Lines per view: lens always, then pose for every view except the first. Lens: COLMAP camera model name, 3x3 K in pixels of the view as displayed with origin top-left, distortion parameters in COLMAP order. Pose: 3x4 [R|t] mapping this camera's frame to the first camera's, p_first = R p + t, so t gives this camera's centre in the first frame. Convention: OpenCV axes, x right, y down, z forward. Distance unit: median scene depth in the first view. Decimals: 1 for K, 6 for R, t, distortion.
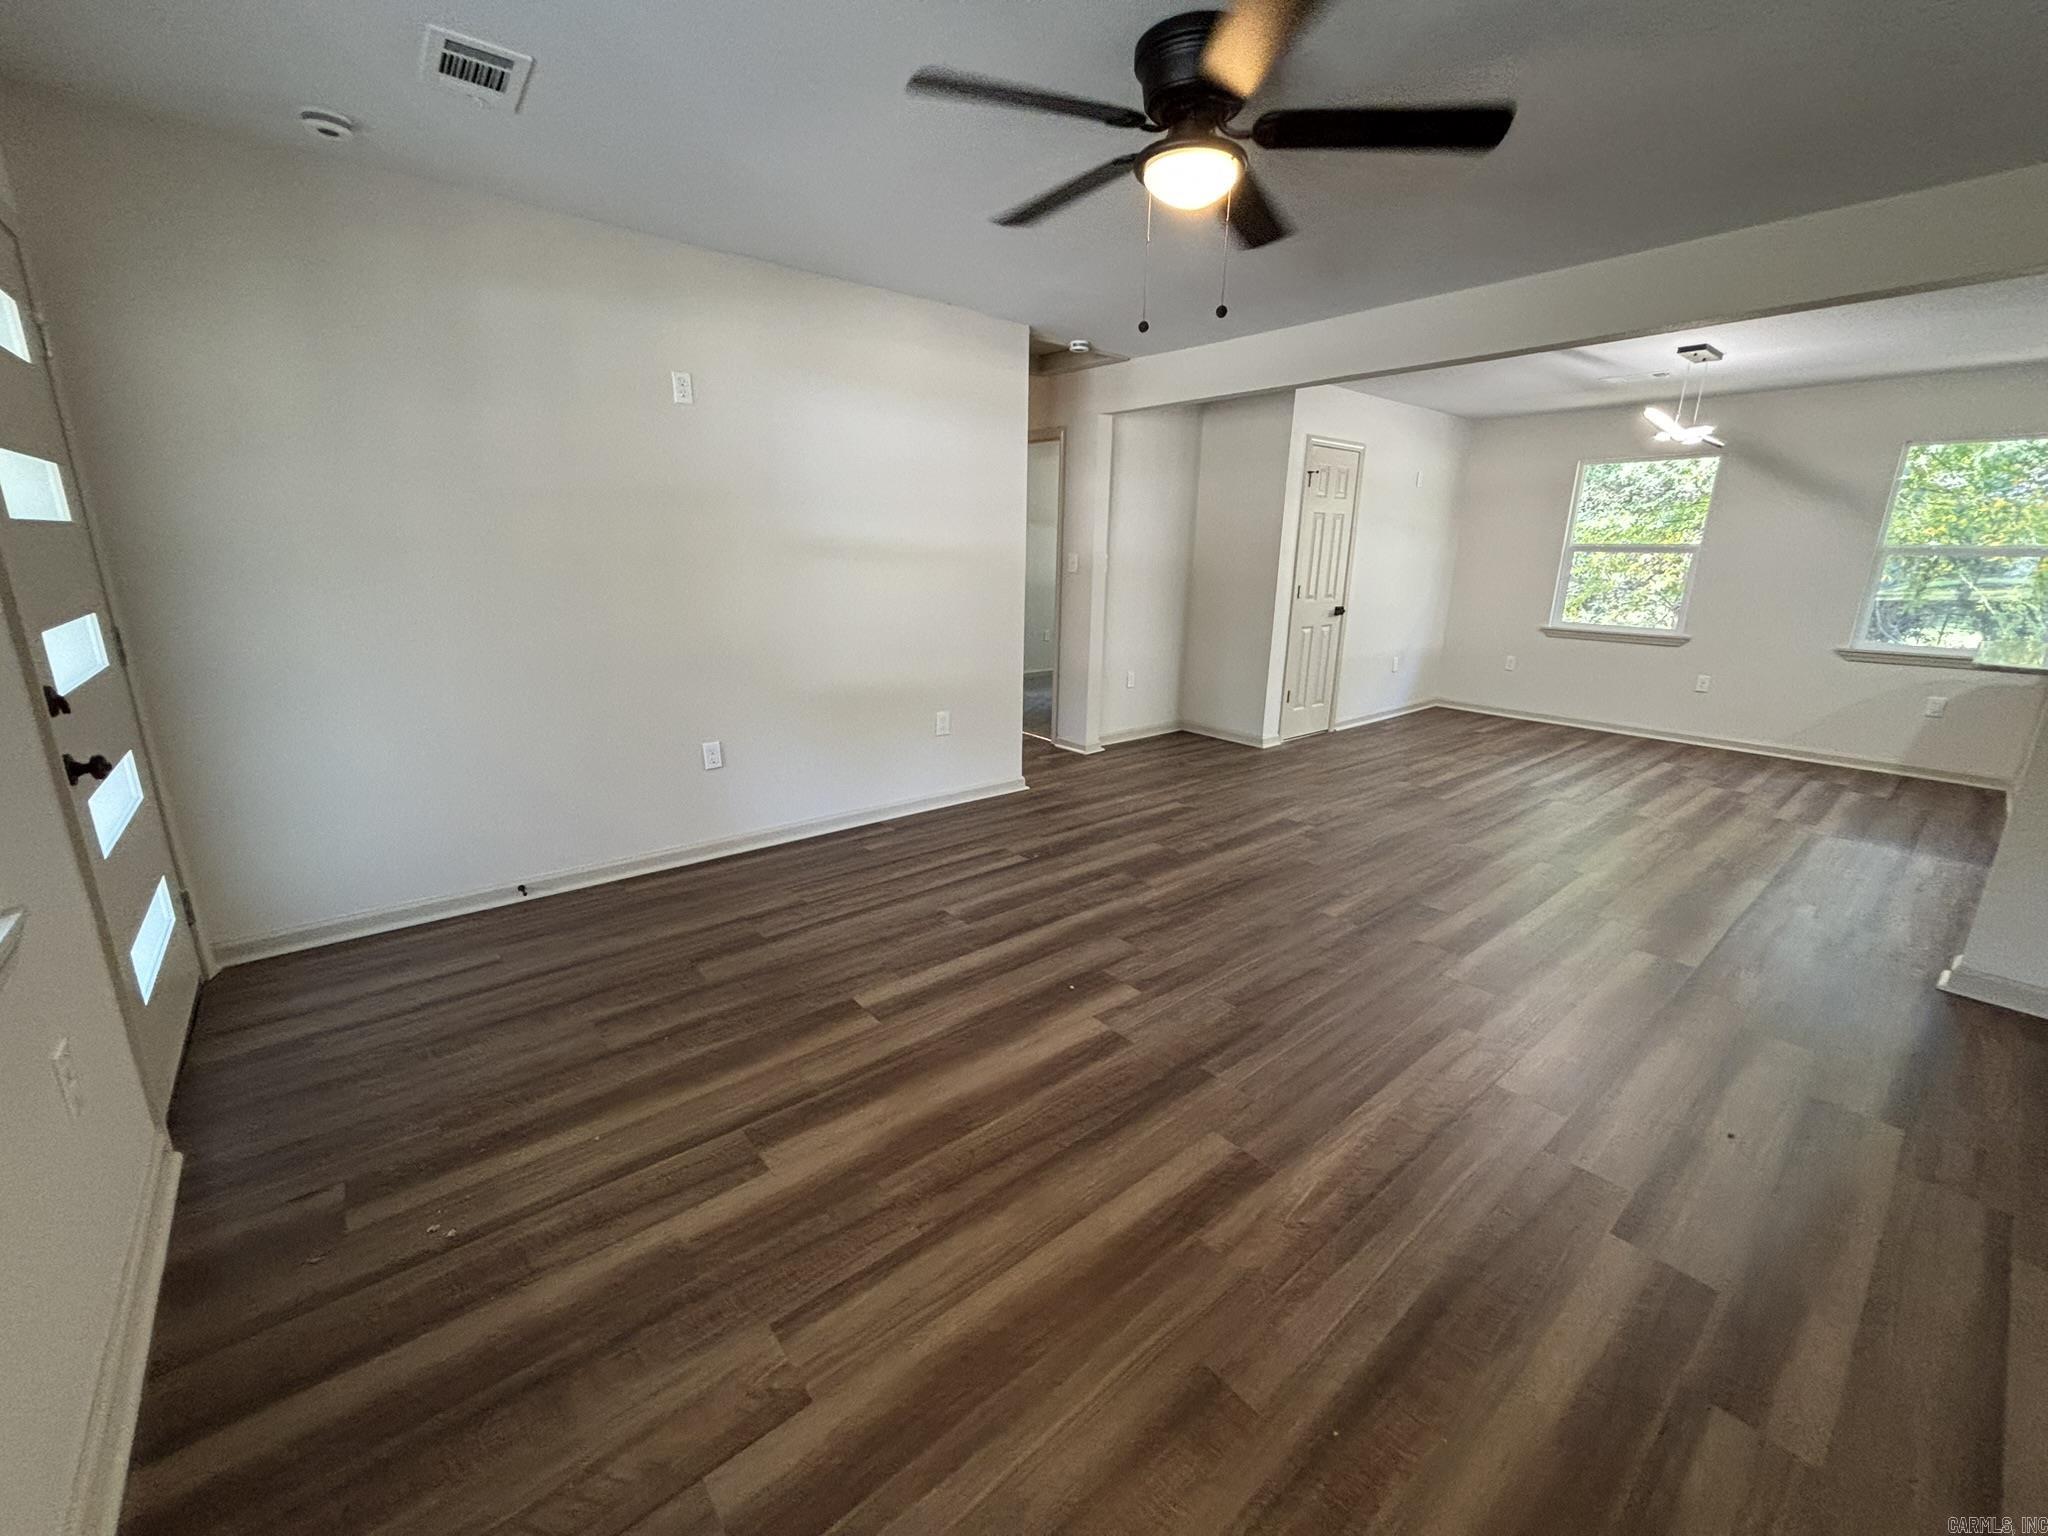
lens RADIAL K [[821.6, 0, 1017.2], [0, 821.6, 758.0], [0, 0, 1]] dist [0.001441, -0.000630]
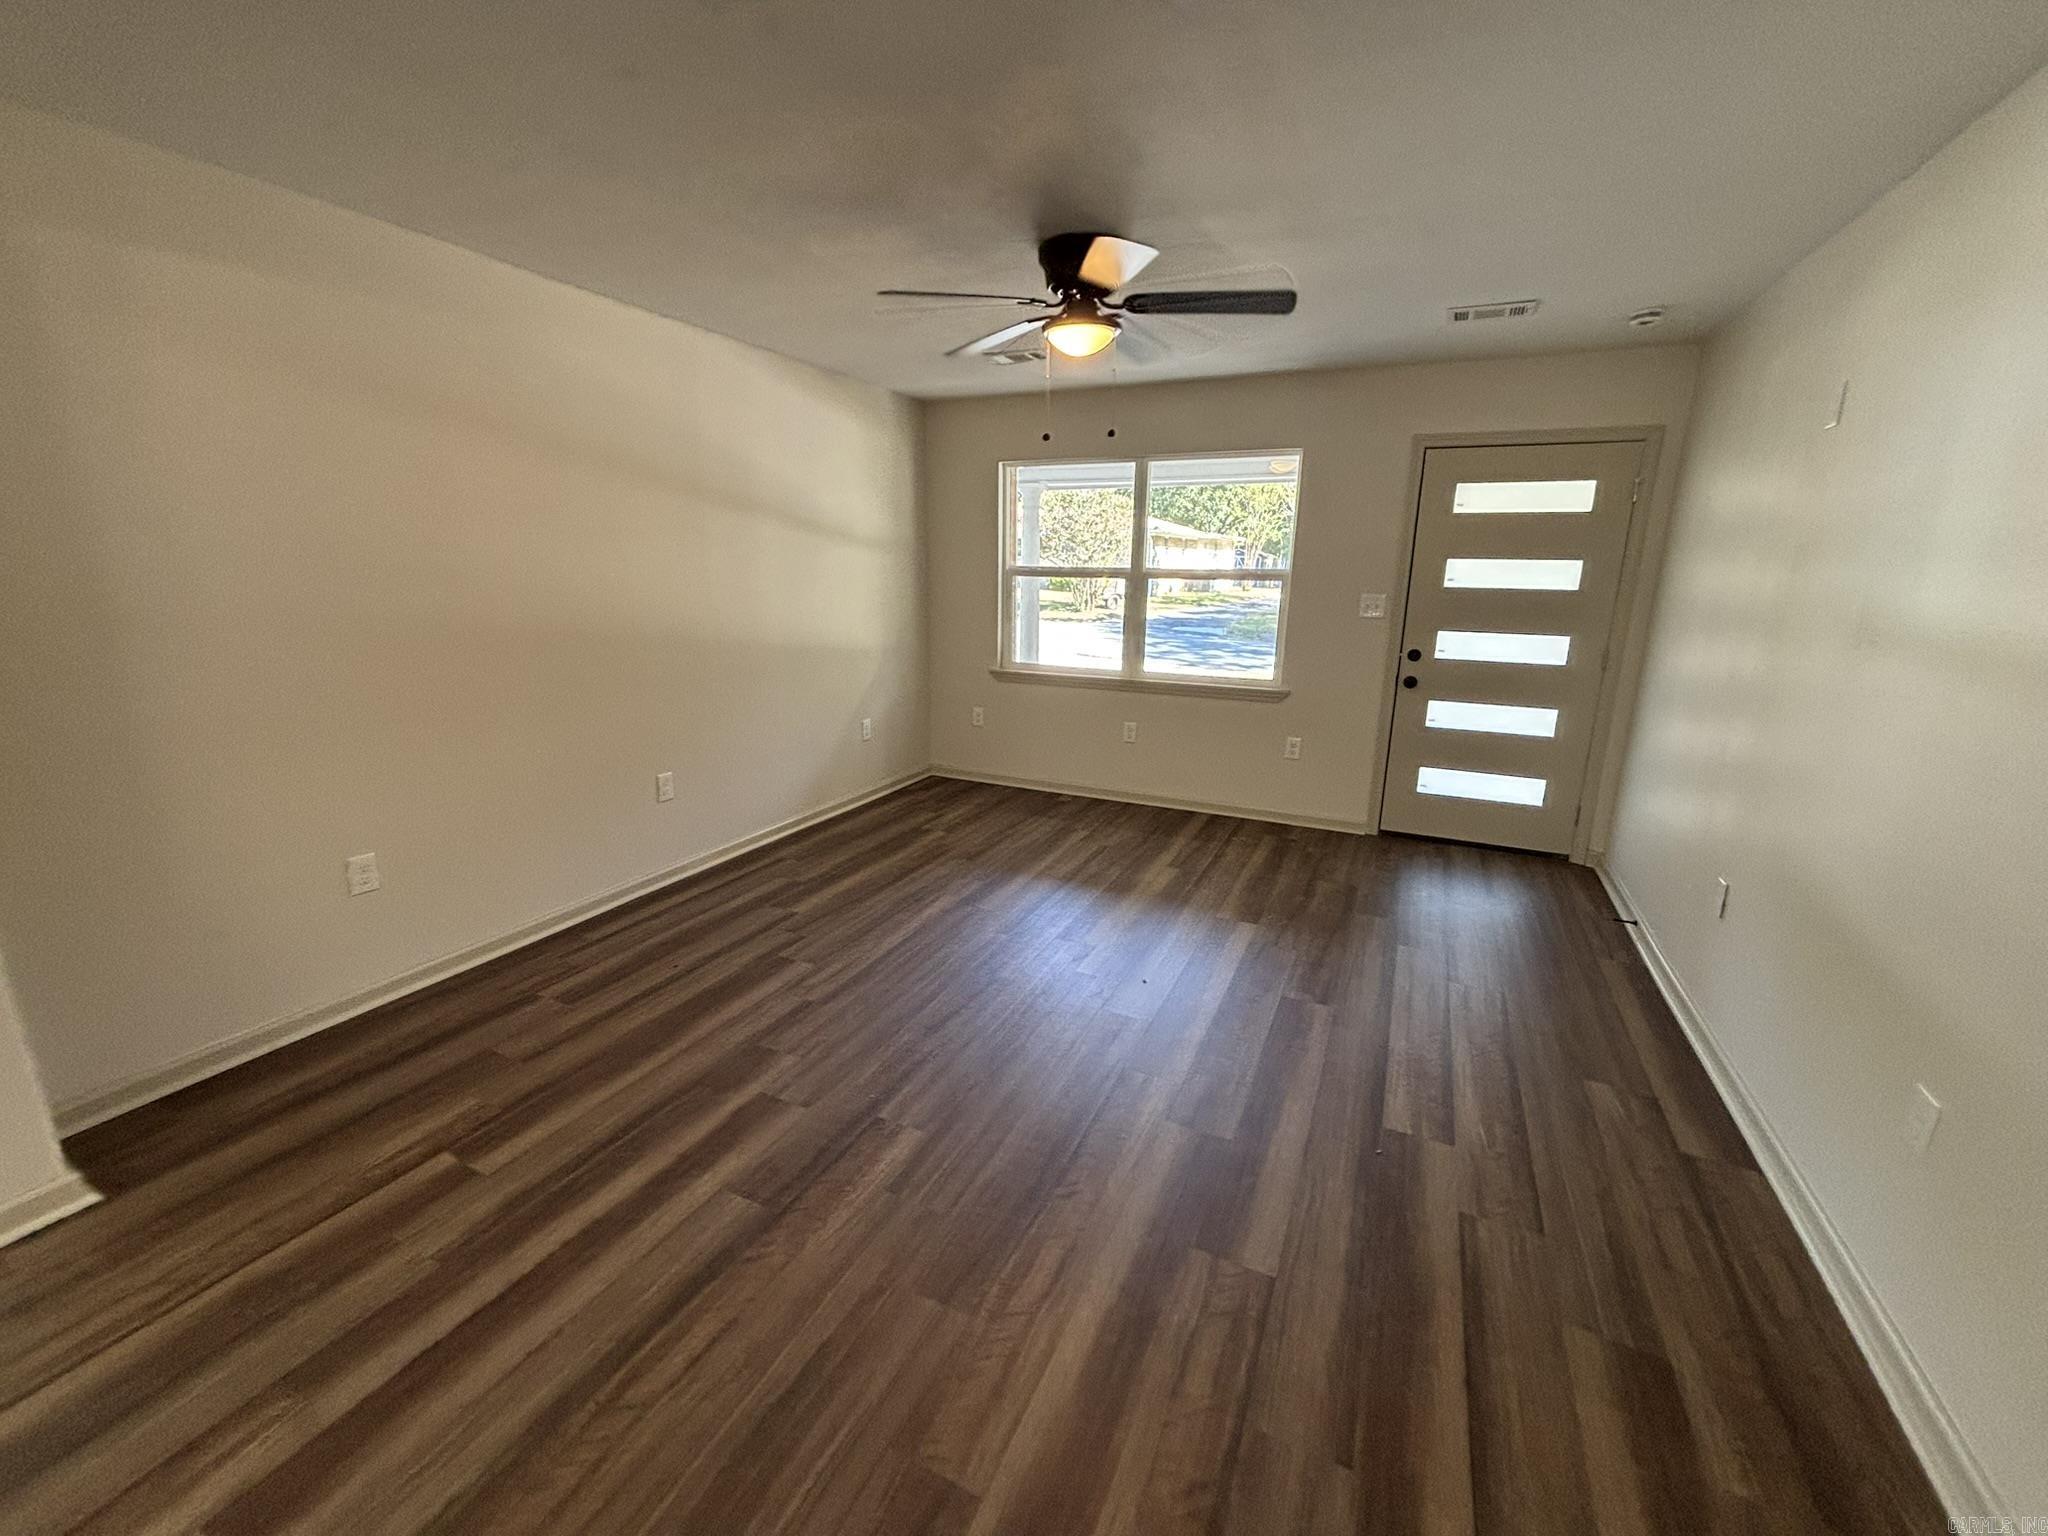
lens RADIAL K [[821.6, 0, 1023.1], [0, 821.6, 769.4], [0, 0, 1]] dist [0.001441, -0.000630]
pose [[-0.907839, 0.079140, -0.411784, 0.490957], [-0.126795, 0.884246, 0.449479, -0.353916], [0.399690, 0.460267, -0.792718, 1.278070]]
